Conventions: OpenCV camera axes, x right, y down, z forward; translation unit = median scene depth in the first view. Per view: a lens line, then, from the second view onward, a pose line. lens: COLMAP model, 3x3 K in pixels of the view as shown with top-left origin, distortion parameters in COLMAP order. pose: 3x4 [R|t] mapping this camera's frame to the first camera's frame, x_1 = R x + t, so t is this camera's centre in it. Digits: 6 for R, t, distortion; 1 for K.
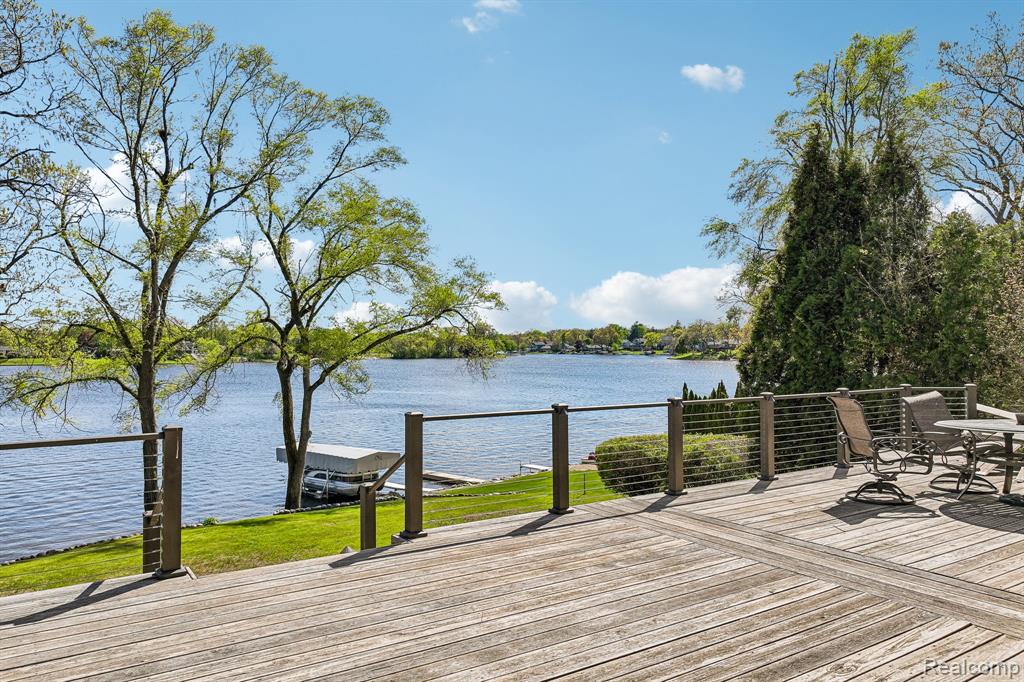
lens RADIAL K [[740.6, 0, 516.1], [0, 740.6, 338.8], [0, 0, 1]] dist [-0.007927, 0.028593]
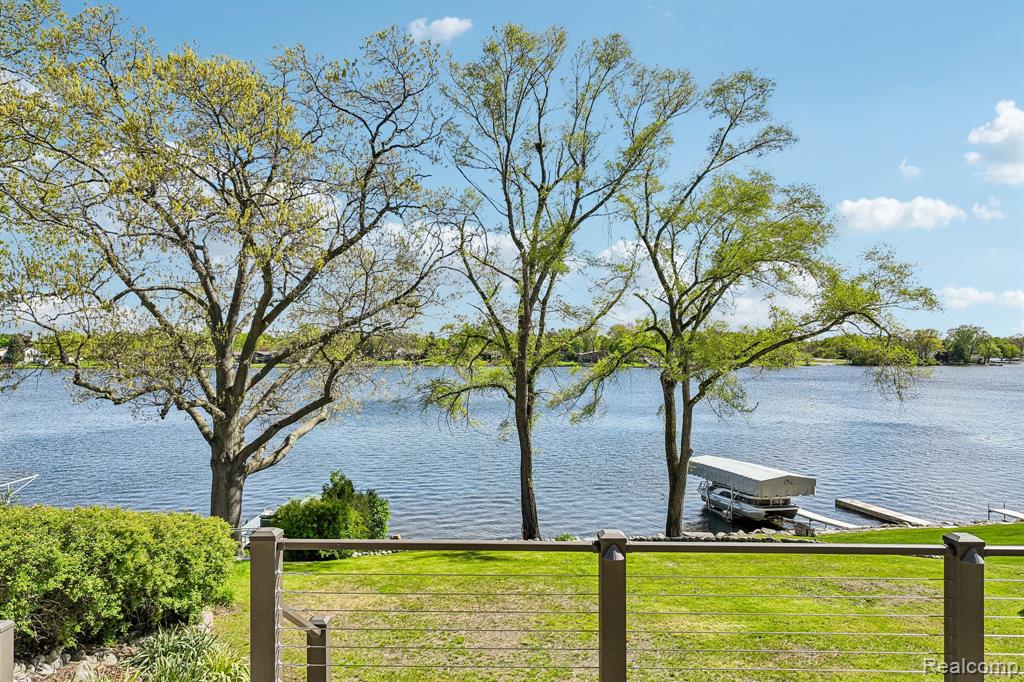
lens RADIAL K [[740.6, 0, 516.1], [0, 740.6, 338.8], [0, 0, 1]] dist [-0.007927, 0.028593]
pose [[0.830861, -0.007098, -0.556435, 0.054094], [0.002899, 0.999960, -0.008427, -0.004814], [0.556473, 0.005388, 0.830848, 0.126029]]
